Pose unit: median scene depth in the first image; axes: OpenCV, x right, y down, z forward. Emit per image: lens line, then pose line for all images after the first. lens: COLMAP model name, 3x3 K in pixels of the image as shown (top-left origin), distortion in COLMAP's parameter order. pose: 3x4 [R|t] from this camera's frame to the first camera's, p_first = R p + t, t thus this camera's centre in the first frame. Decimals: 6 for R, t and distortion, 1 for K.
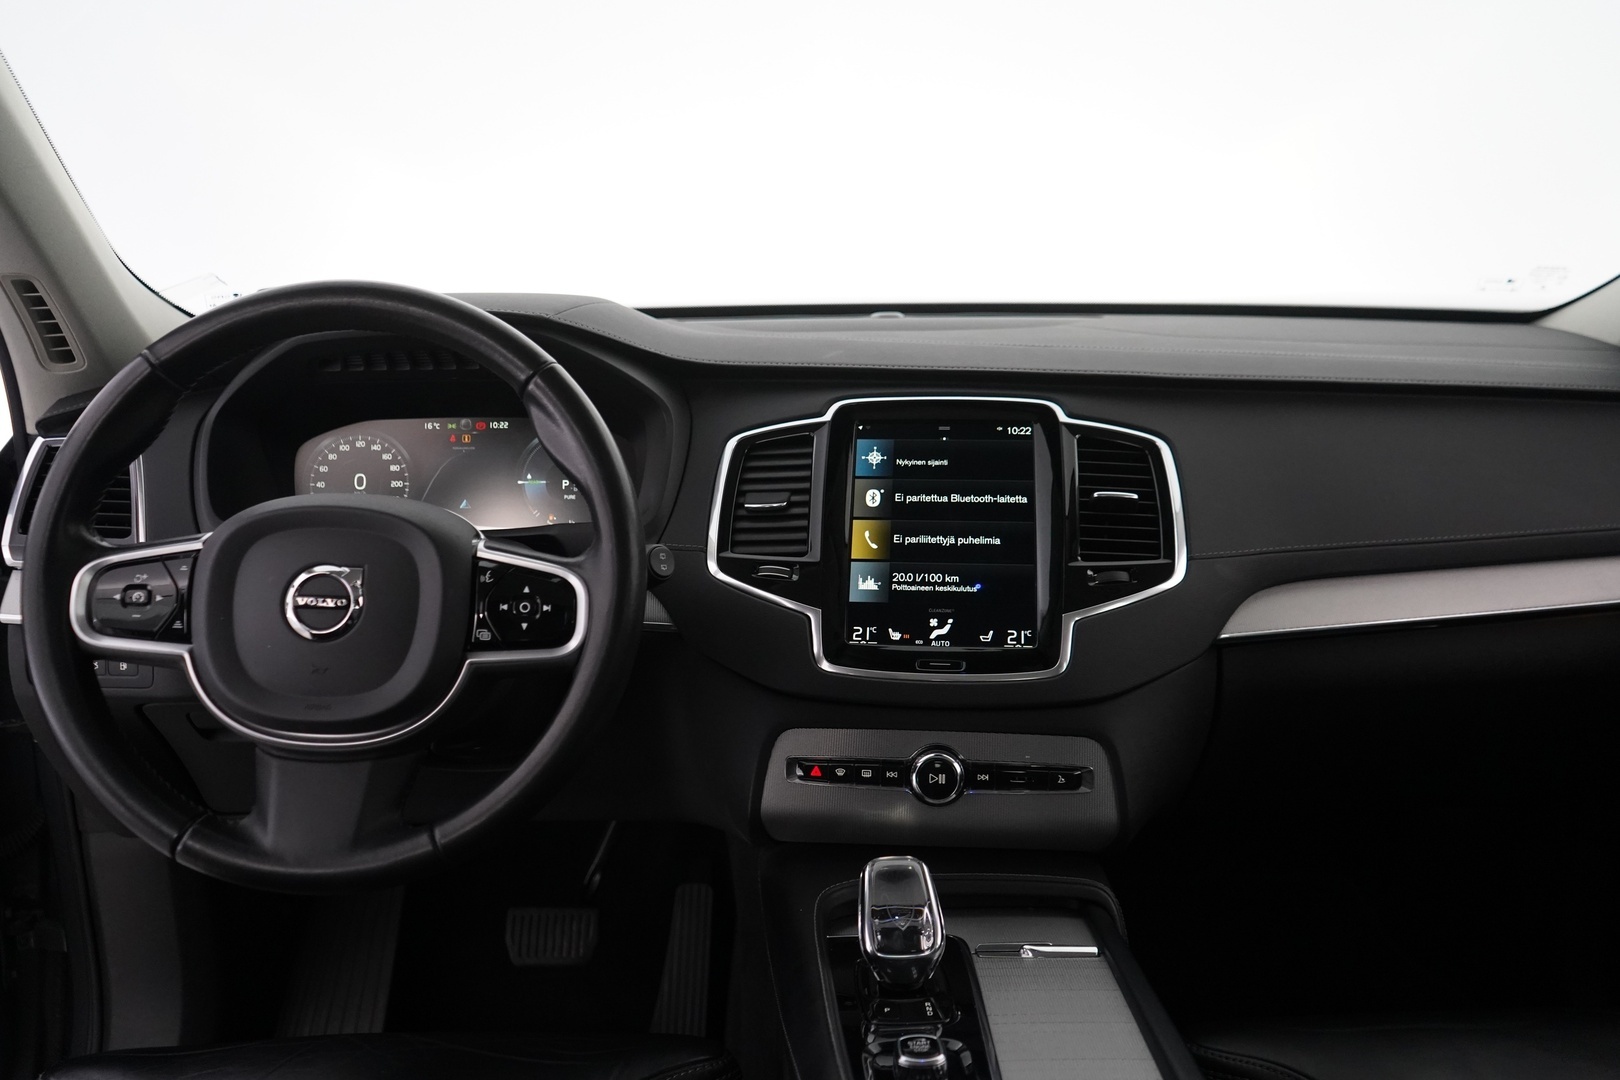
lens RADIAL K [[1251.2, 0, 810.0], [0, 1251.2, 540.0], [0, 0, 1]] dist [-0.056876, 0.003298]
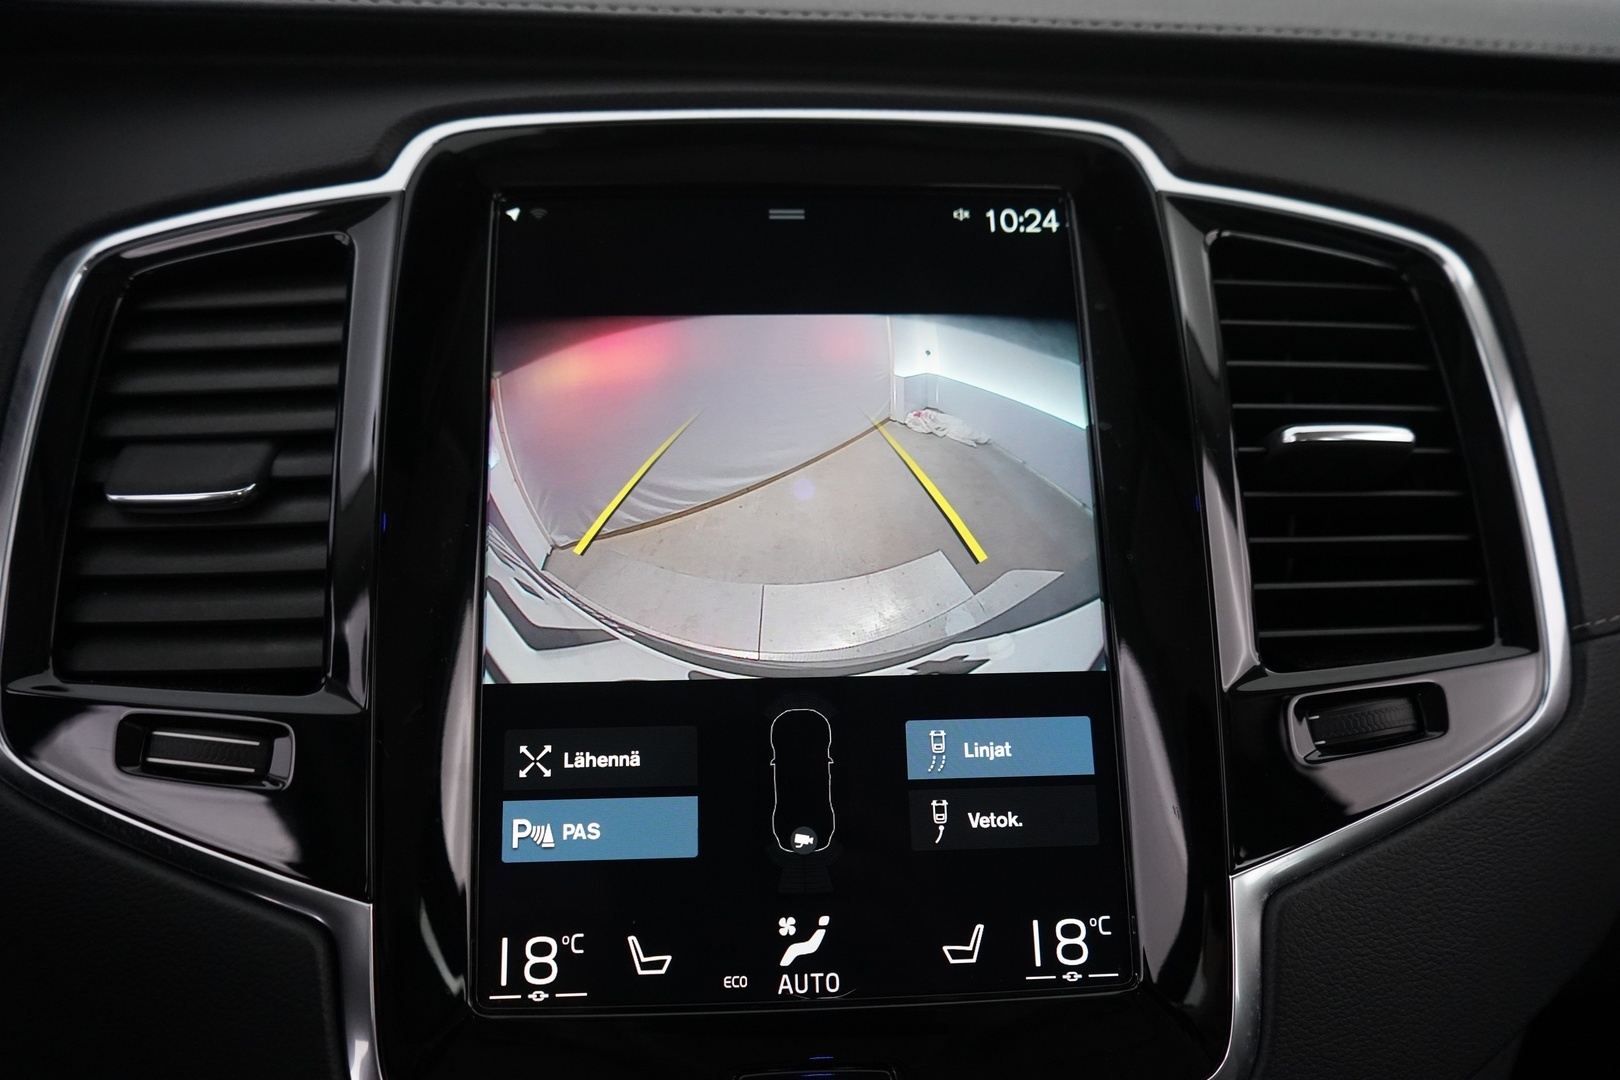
lens RADIAL K [[1533.8, 0, 809.3], [0, 1533.8, 498.4], [0, 0, 1]] dist [0.055186, 0.008039]
pose [[0.983366, -0.040897, 0.176973, 0.042987], [0.017436, 0.991077, 0.132145, -0.070950], [-0.180798, -0.126861, 0.975304, 0.626281]]
